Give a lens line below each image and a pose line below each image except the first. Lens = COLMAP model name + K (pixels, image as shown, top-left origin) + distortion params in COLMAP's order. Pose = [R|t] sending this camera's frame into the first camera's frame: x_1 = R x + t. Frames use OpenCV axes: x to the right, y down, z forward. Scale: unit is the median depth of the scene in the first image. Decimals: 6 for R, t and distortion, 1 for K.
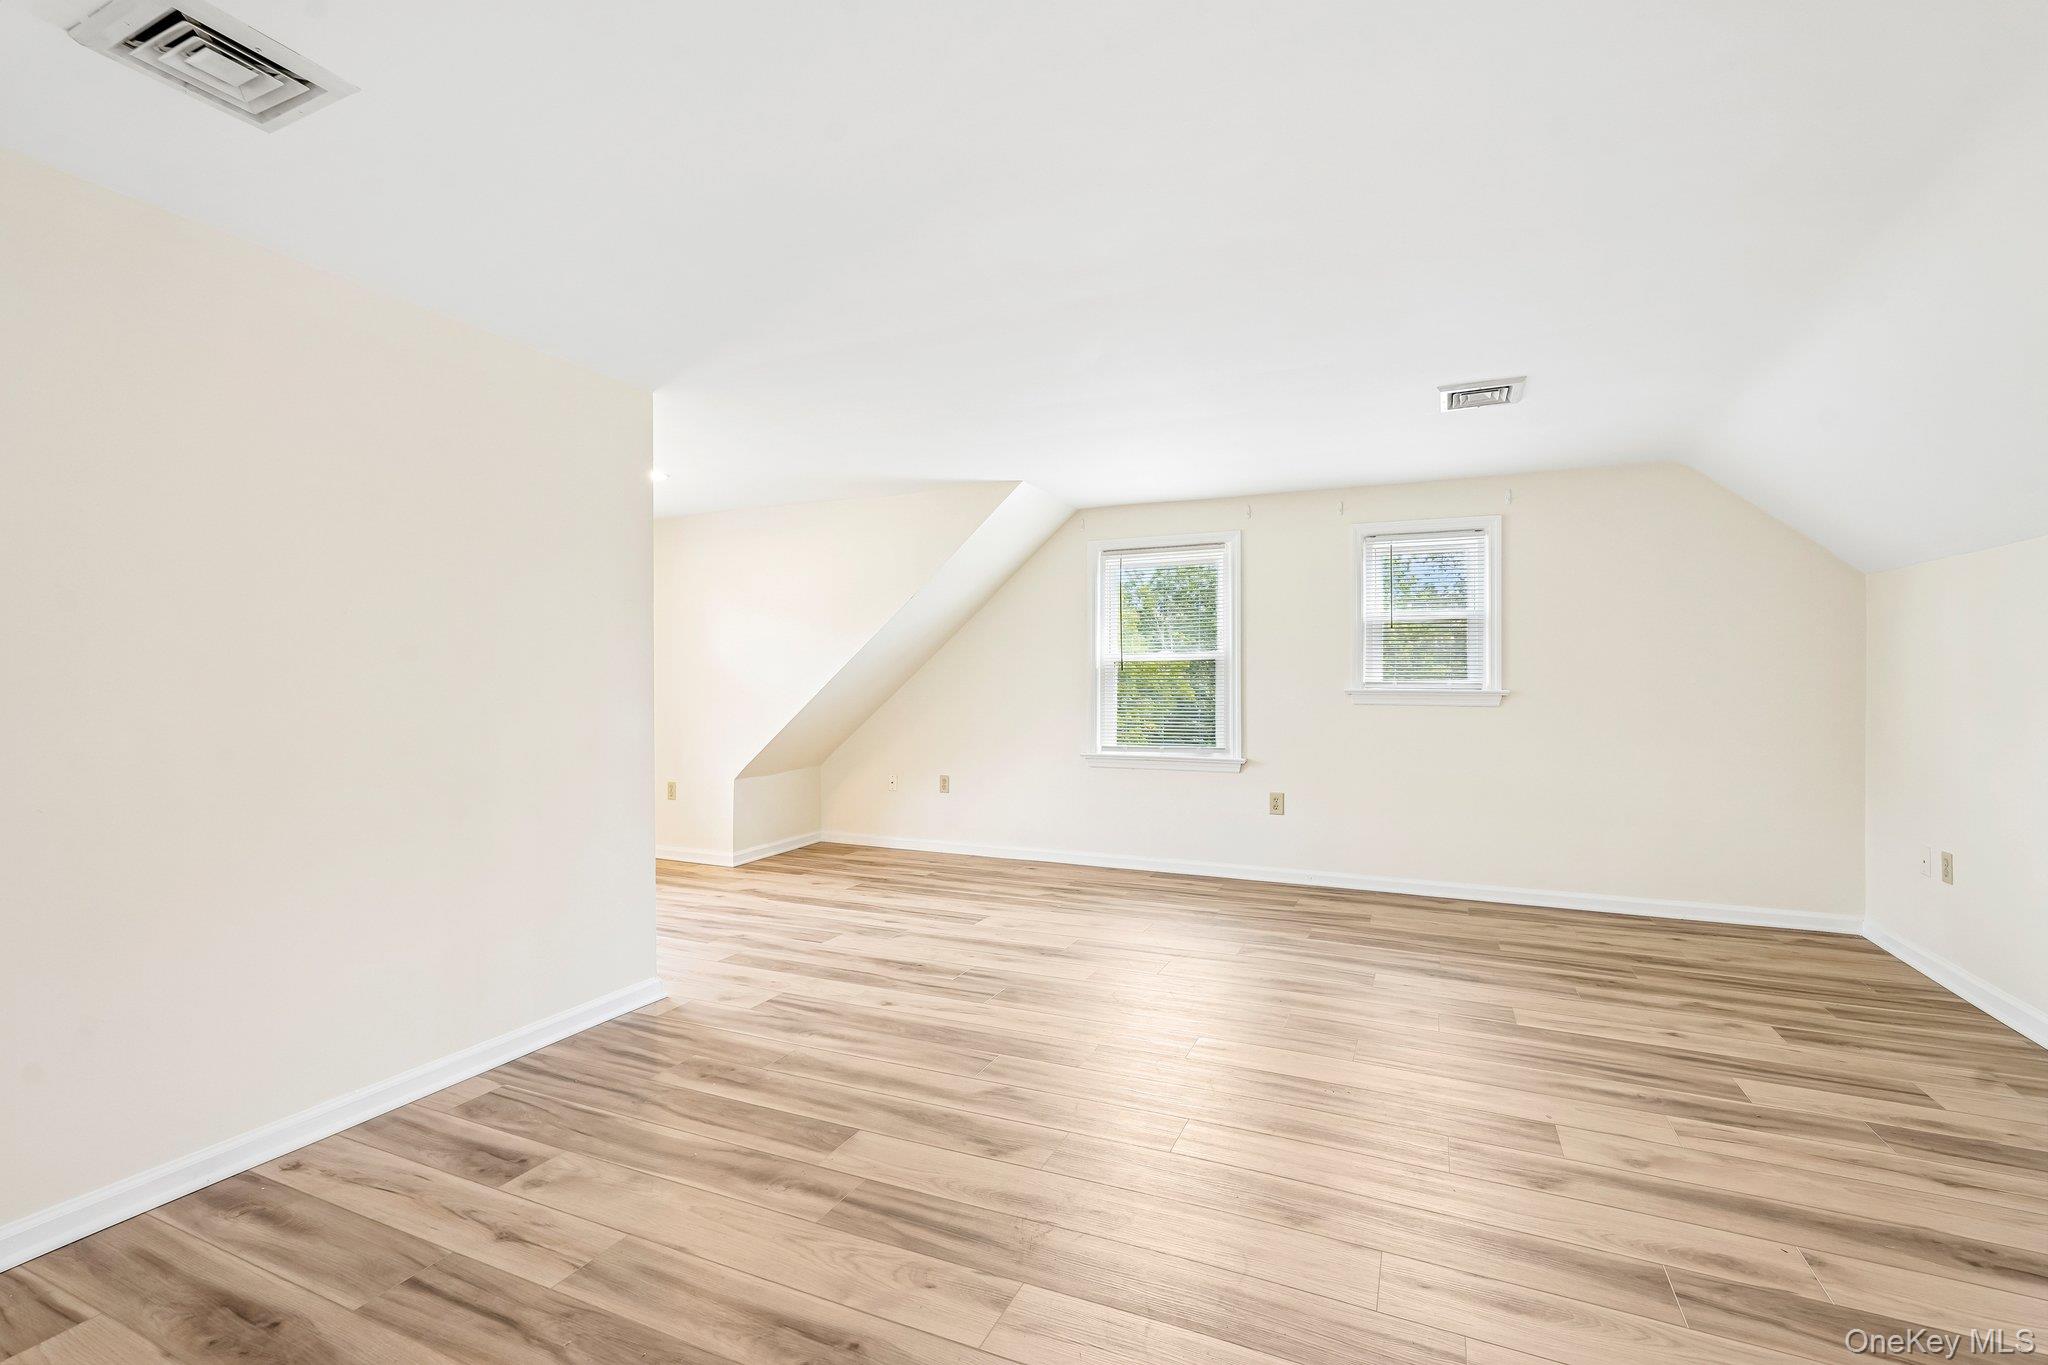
lens RADIAL K [[909.5, 0, 1024.0], [0, 909.5, 682.5], [0, 0, 1]] dist [-0.013432, 0.009483]
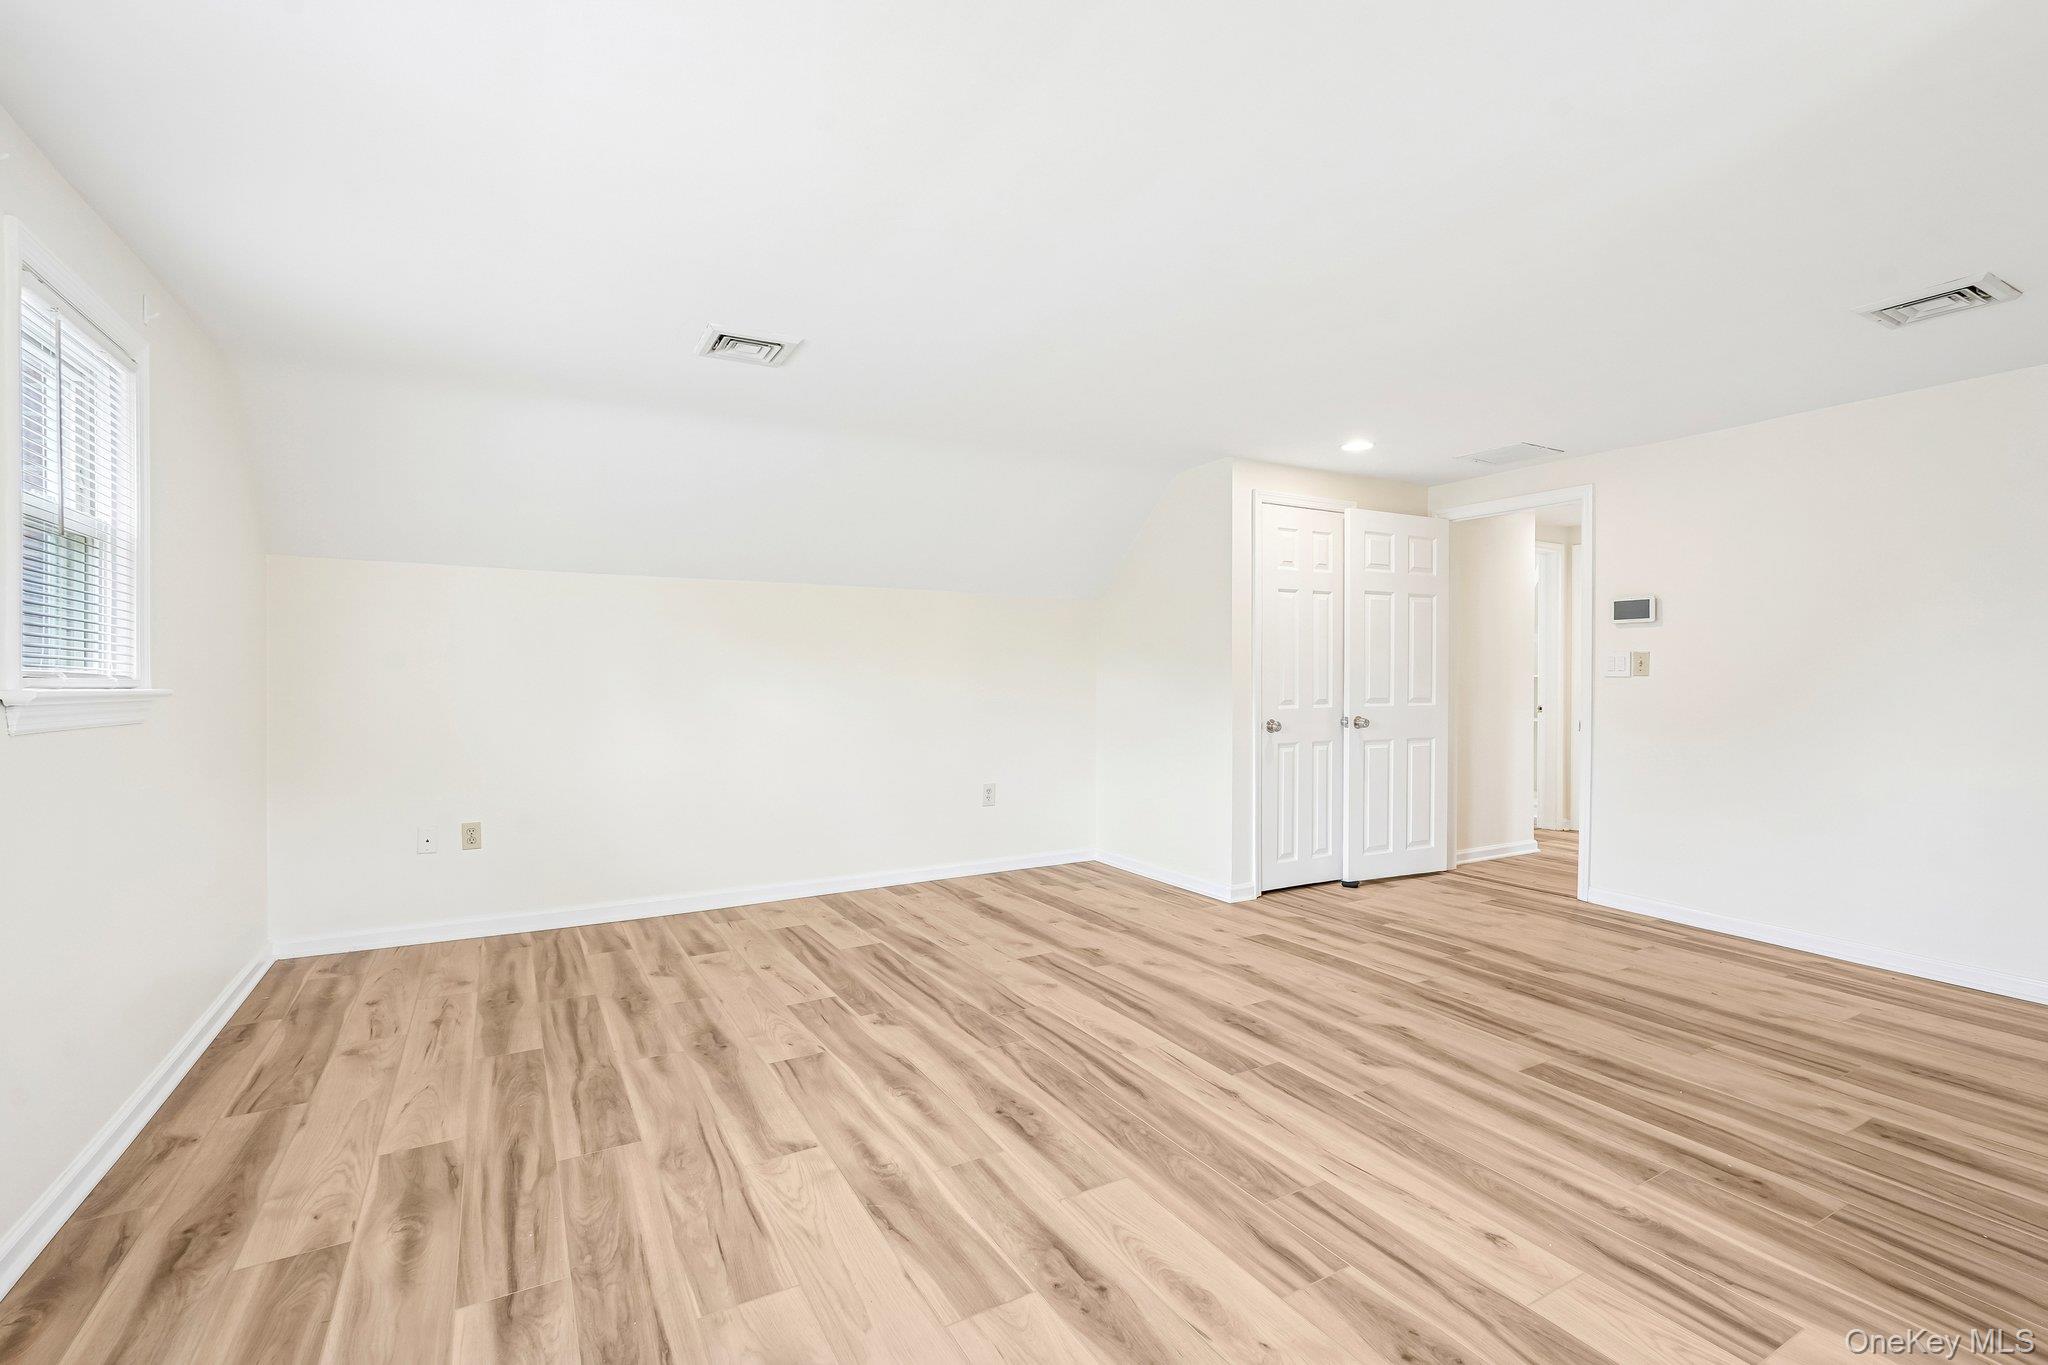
lens RADIAL K [[909.5, 0, 1024.0], [0, 909.5, 682.5], [0, 0, 1]] dist [-0.013432, 0.009483]
pose [[-0.812921, -0.002724, 0.582368, -0.284455], [-0.000074, 0.999990, 0.004573, 0.004501], [-0.582375, 0.003674, -0.812912, 1.932399]]
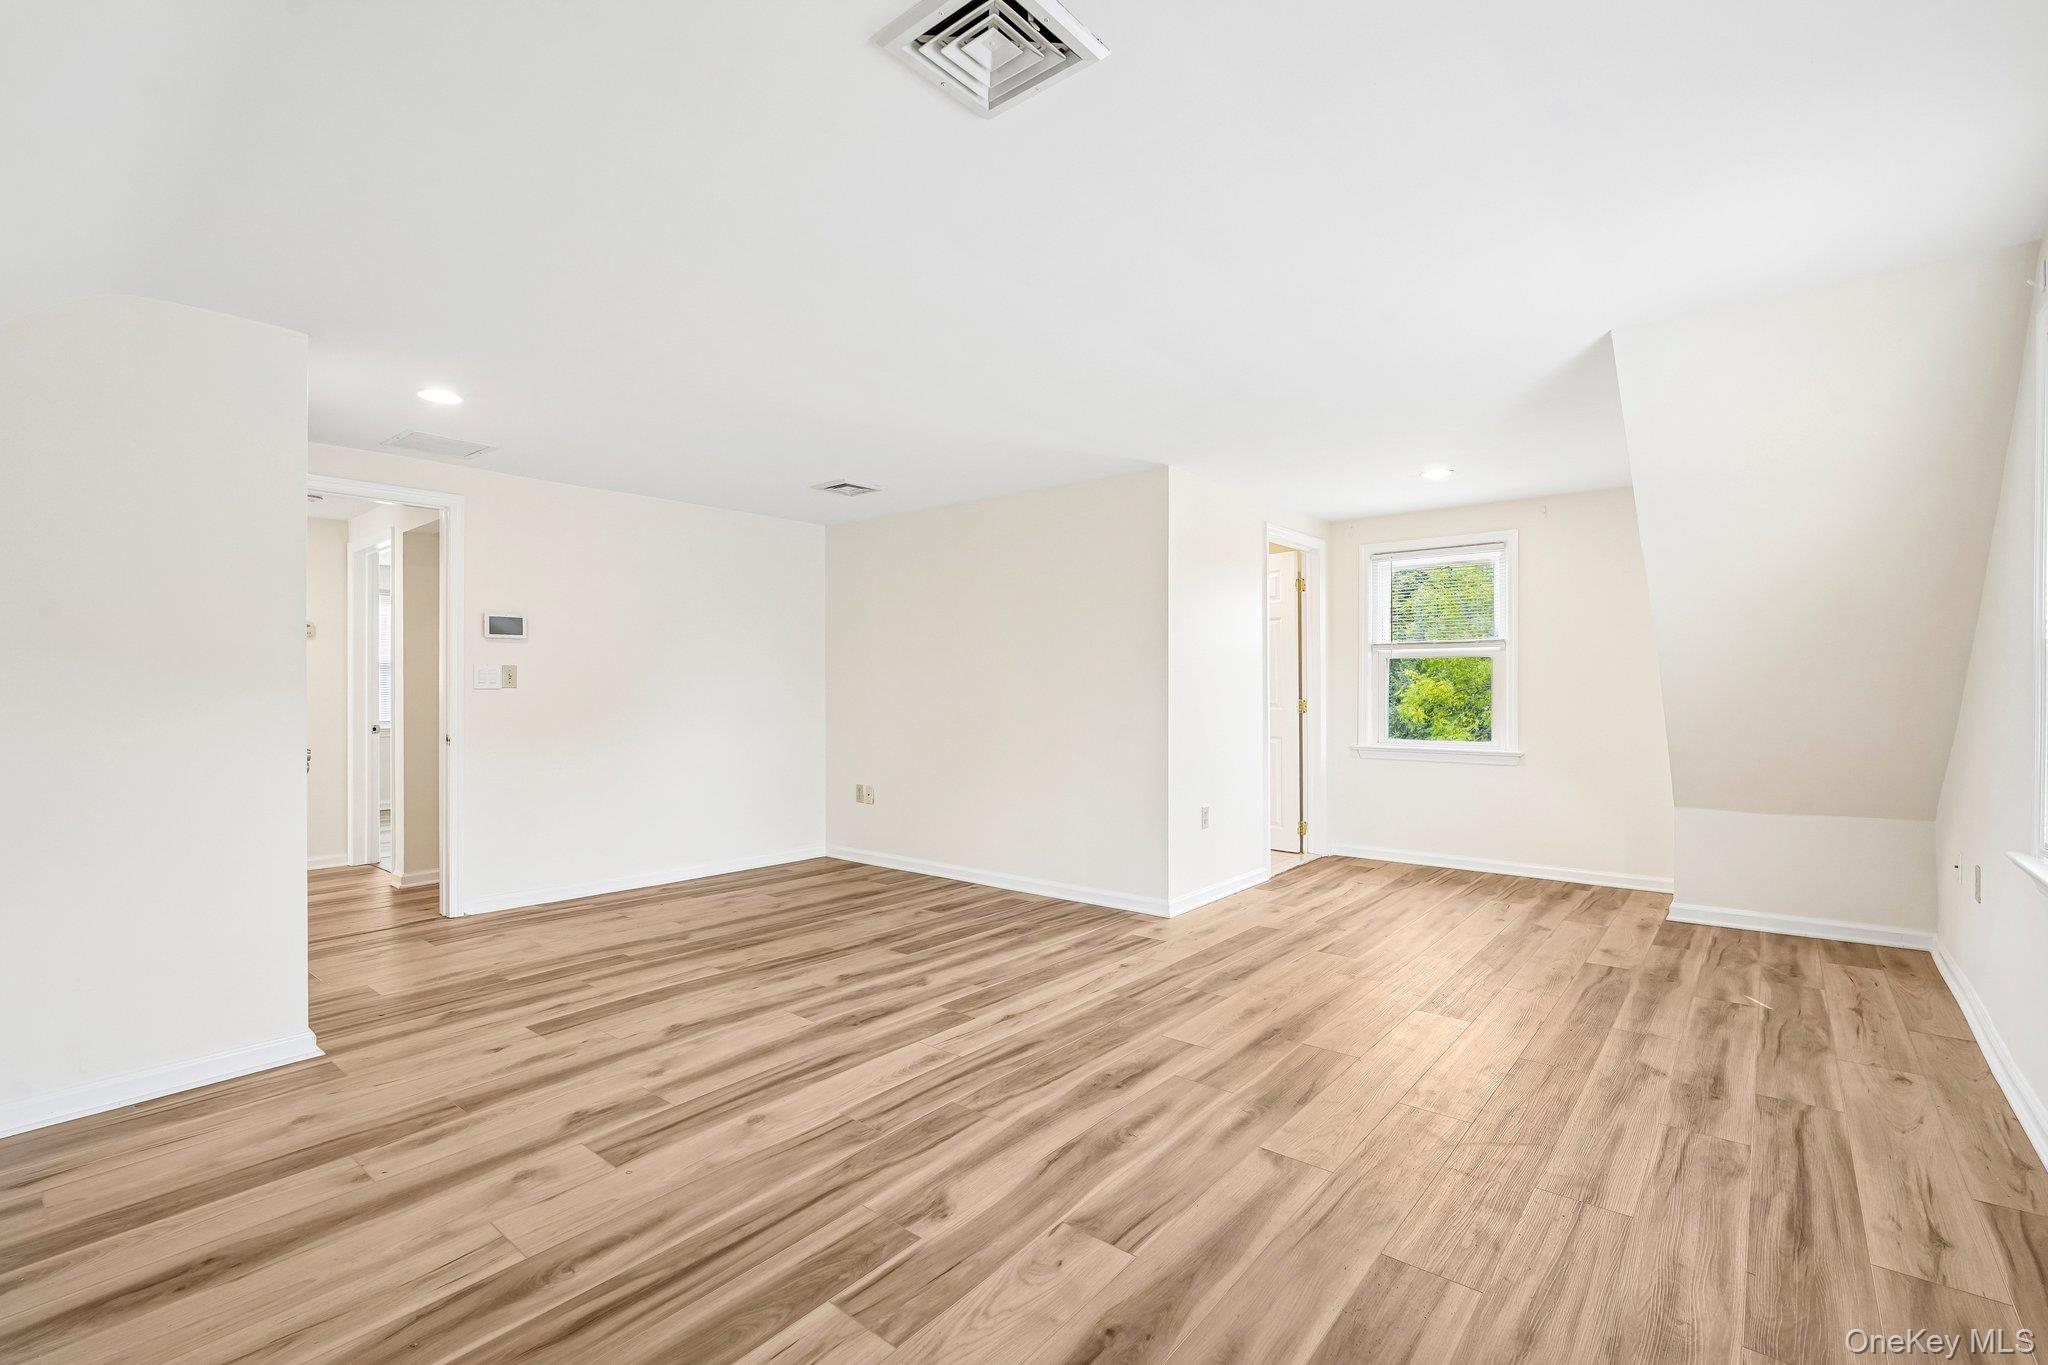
lens RADIAL K [[909.5, 0, 1024.0], [0, 909.5, 682.5], [0, 0, 1]] dist [-0.013432, 0.009483]
pose [[-0.267229, -0.001913, -0.963631, 1.162439], [0.006535, 0.999971, -0.003797, 0.002682], [0.963611, -0.007312, -0.267209, 1.406097]]
